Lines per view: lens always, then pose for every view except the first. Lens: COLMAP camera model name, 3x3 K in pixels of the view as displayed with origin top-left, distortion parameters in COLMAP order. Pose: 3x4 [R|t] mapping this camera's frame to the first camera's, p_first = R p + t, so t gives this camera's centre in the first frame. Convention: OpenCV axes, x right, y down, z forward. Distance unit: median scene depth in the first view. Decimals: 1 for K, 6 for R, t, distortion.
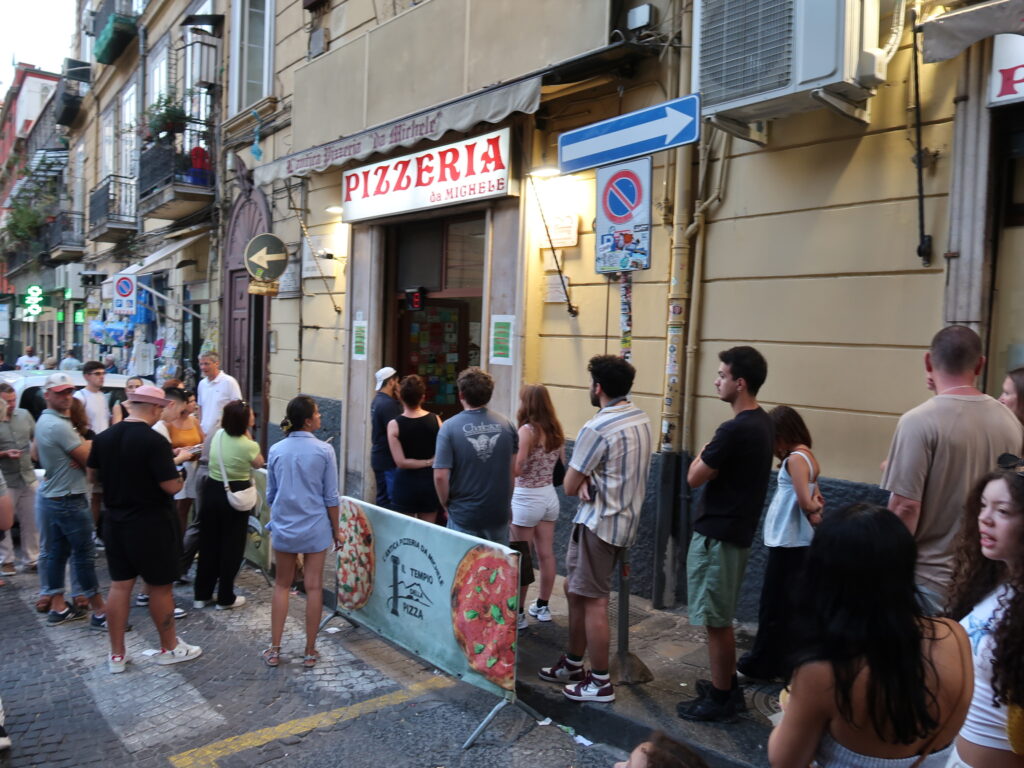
lens RADIAL K [[789.3, 0, 512.0], [0, 789.3, 384.0], [0, 0, 1]] dist [0.003013, -0.004646]
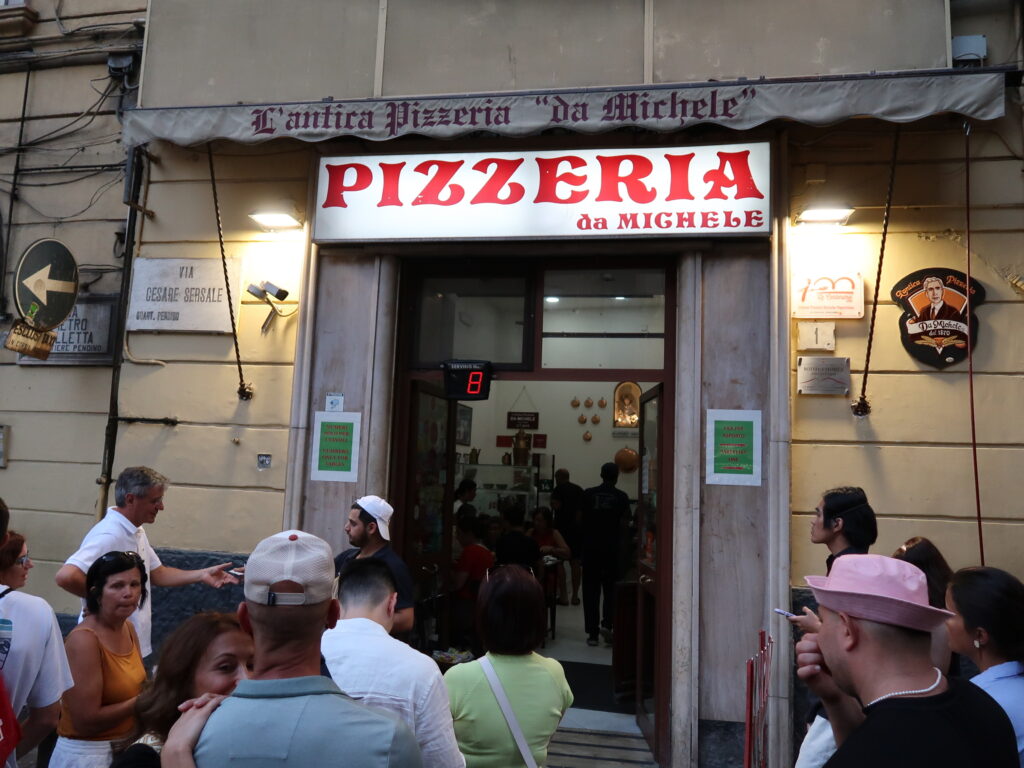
lens RADIAL K [[789.3, 0, 512.0], [0, 789.3, 384.0], [0, 0, 1]] dist [0.003013, -0.004646]
pose [[0.778562, 0.068916, 0.623772, -0.433007], [0.024695, 0.989818, -0.140181, -0.015439], [-0.627081, 0.124544, 0.768933, 0.455131]]
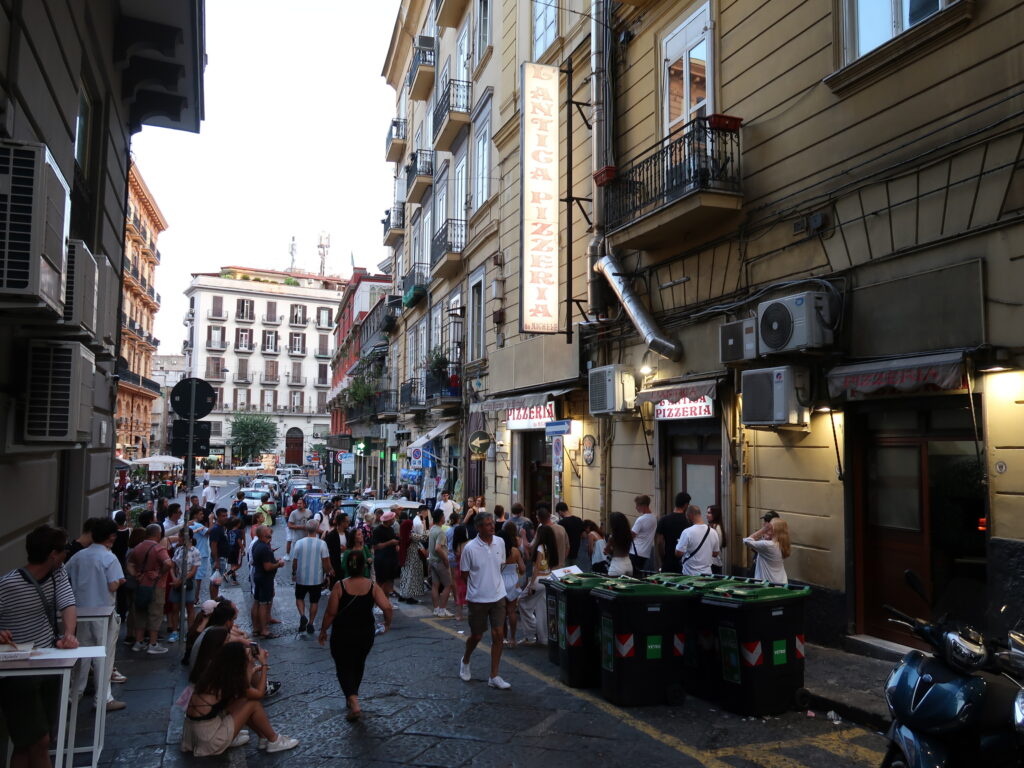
lens RADIAL K [[789.3, 0, 512.0], [0, 789.3, 384.0], [0, 0, 1]] dist [0.003013, -0.004646]
pose [[0.939128, -0.061405, -0.338035, 0.505595], [0.014326, 0.990042, -0.140044, -0.025805], [0.343268, 0.126677, 0.930656, -0.956775]]
